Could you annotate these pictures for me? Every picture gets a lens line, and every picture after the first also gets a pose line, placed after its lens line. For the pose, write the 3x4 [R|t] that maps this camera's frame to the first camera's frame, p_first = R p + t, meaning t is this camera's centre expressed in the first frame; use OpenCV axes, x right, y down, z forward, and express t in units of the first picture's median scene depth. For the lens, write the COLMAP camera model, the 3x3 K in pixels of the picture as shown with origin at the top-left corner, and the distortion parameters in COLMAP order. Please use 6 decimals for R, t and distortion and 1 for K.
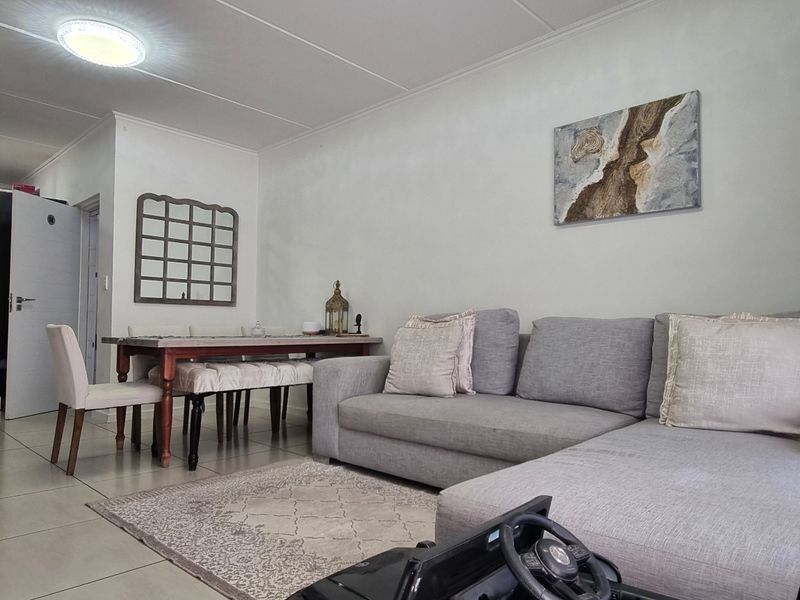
lens RADIAL K [[548.6, 0, 390.0], [0, 548.6, 309.5], [0, 0, 1]] dist [0.000162, -0.004589]
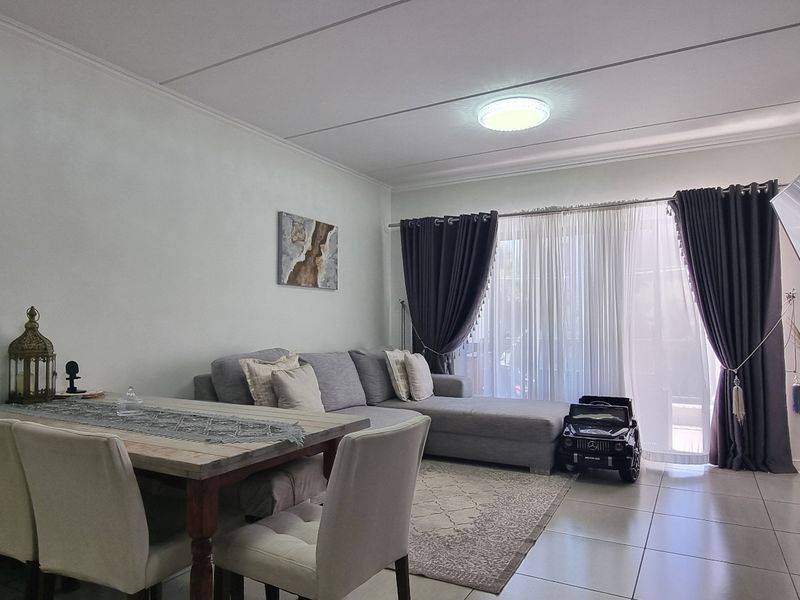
lens RADIAL K [[548.6, 0, 390.0], [0, 548.6, 309.5], [0, 0, 1]] dist [0.000162, -0.004589]
pose [[-0.259981, 0.014627, 0.965503, -1.145595], [-0.035244, 0.999075, -0.024626, -0.073538], [-0.964970, -0.040430, -0.259225, 1.171310]]
